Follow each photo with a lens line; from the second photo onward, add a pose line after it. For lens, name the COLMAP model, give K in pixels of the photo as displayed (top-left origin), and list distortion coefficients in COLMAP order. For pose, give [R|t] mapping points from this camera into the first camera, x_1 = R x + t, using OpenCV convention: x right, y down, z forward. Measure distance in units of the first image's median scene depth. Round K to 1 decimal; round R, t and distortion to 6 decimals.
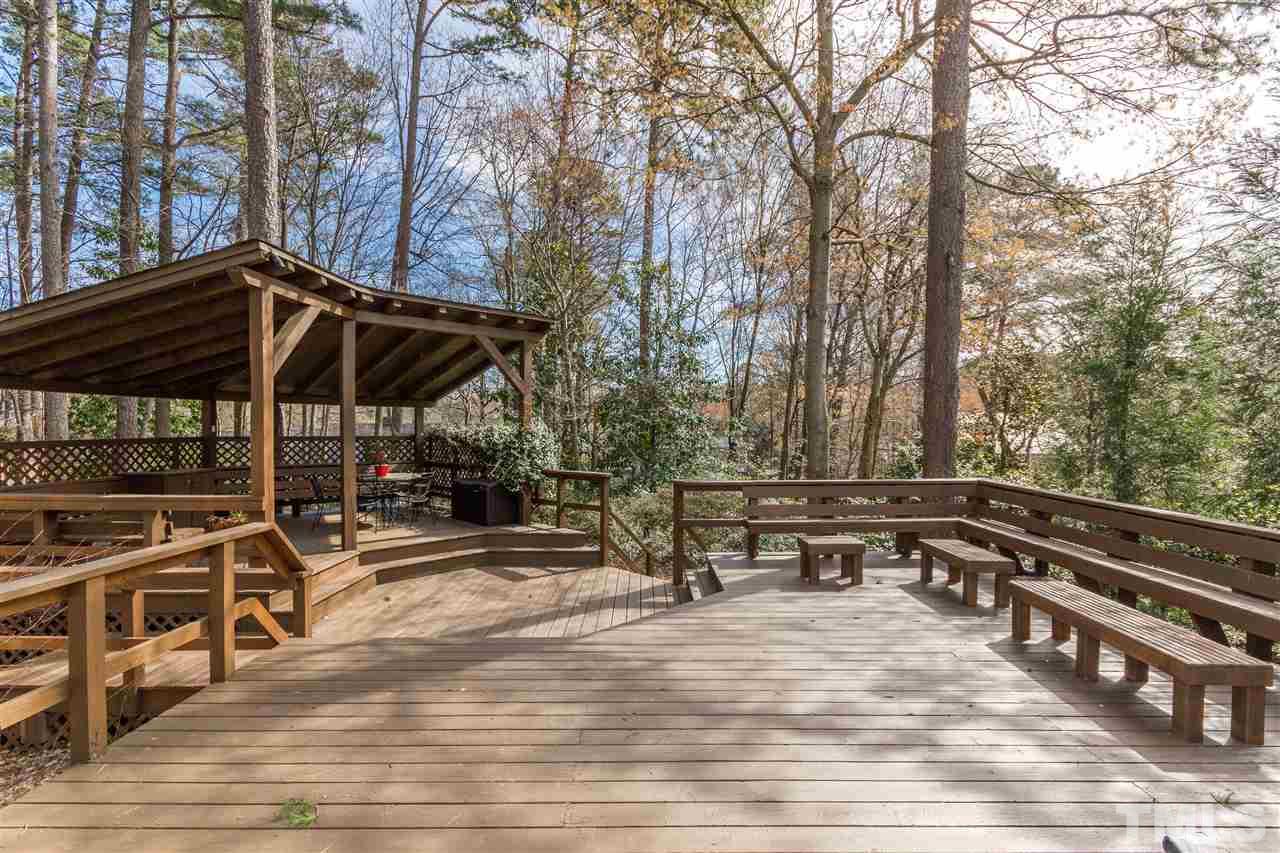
lens RADIAL K [[595.5, 0, 644.6], [0, 595.5, 436.4], [0, 0, 1]] dist [-0.001076, -0.000094]
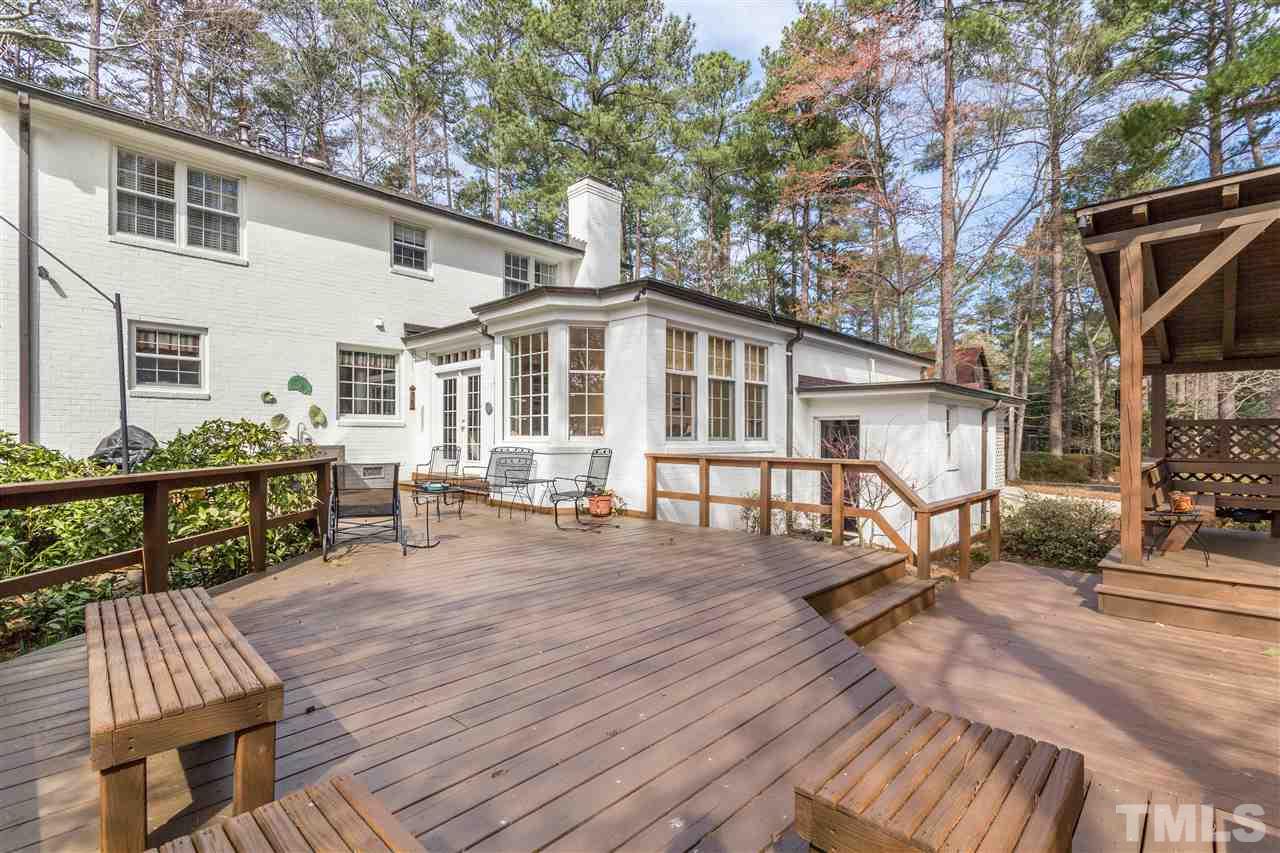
lens RADIAL K [[595.5, 0, 644.6], [0, 595.5, 436.4], [0, 0, 1]] dist [-0.001076, -0.000094]
pose [[-0.693493, -0.000368, -0.720463, 0.200285], [-0.009097, 0.999925, 0.008245, 0.018109], [0.720405, 0.012272, -0.693445, 0.401902]]
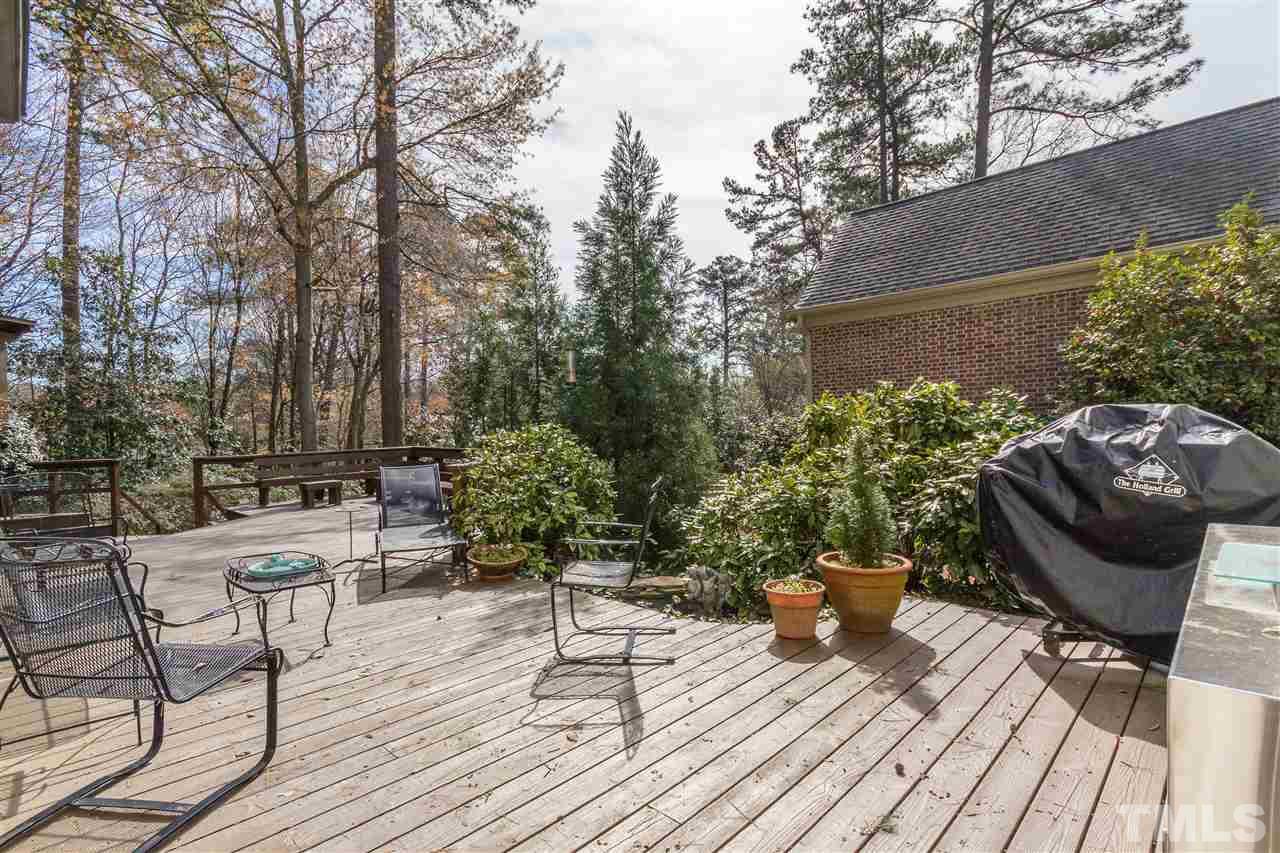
lens RADIAL K [[611.4, 0, 649.3], [0, 611.4, 430.7], [0, 0, 1]] dist [0.000867, 0.000000]
pose [[0.698025, -0.031339, 0.715388, -0.095790], [0.041931, 0.999116, 0.002855, 0.018015], [-0.714845, 0.028005, 0.698722, -0.305969]]
